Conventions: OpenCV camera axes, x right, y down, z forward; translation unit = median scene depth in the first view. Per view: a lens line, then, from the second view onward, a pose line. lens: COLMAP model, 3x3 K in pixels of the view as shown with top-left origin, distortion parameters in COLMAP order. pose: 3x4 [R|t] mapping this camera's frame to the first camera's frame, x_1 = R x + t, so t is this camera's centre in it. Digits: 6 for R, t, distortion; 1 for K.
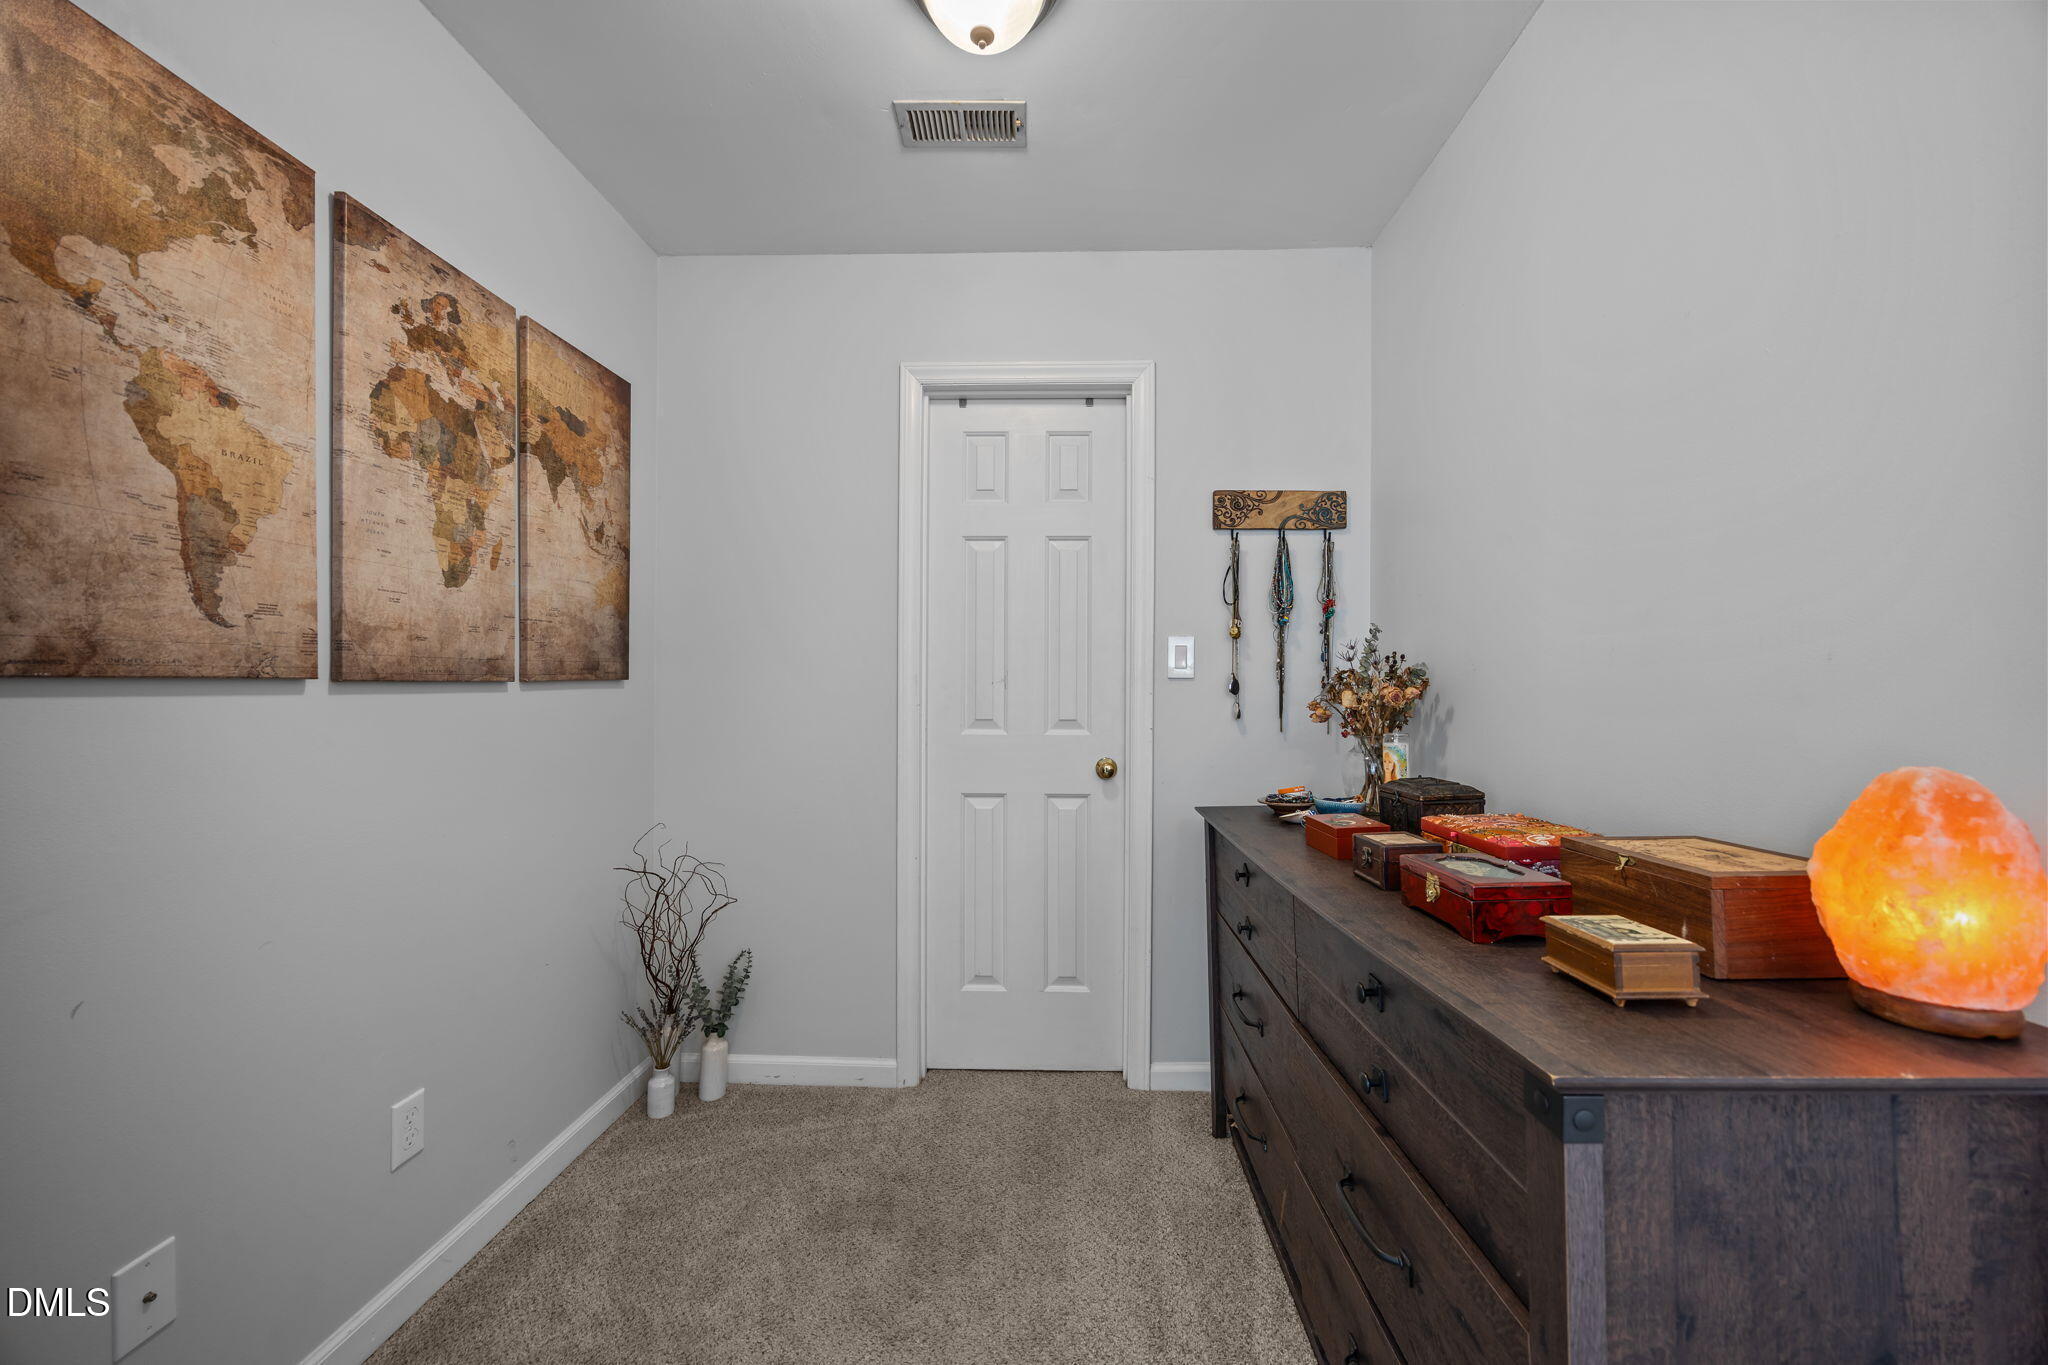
lens RADIAL K [[778.1, 0, 1035.9], [0, 778.1, 682.8], [0, 0, 1]] dist [-0.005392, -0.000052]
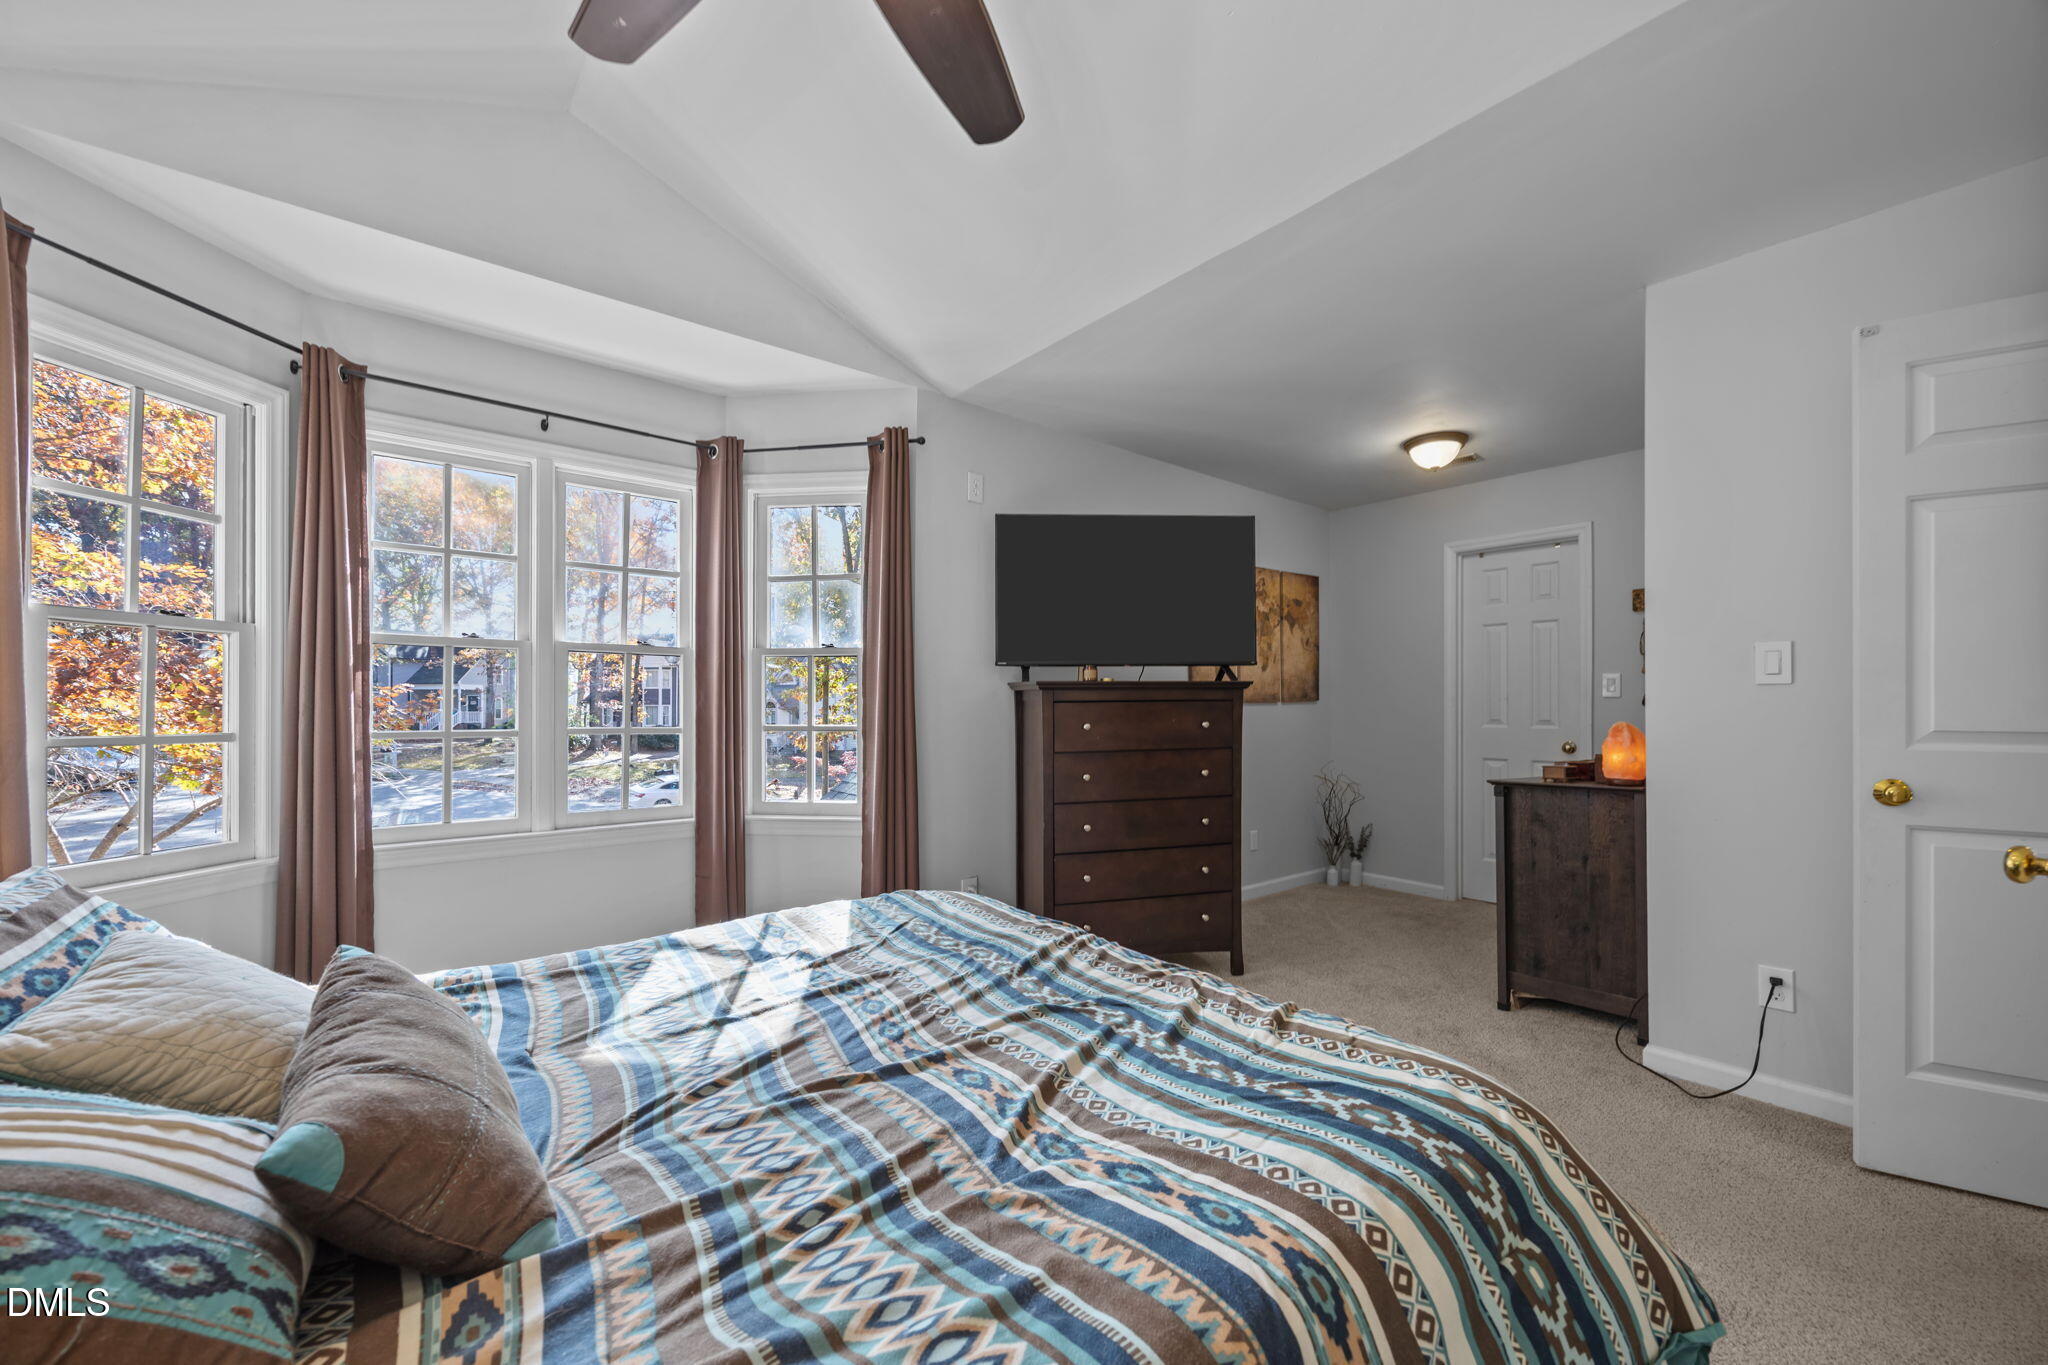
lens RADIAL K [[778.1, 0, 1035.9], [0, 778.1, 682.8], [0, 0, 1]] dist [-0.005392, -0.000052]
pose [[0.665732, -0.019812, -0.745928, 0.707123], [-0.001462, 0.999611, -0.027855, 0.007896], [0.746189, 0.019635, 0.665444, -1.289294]]
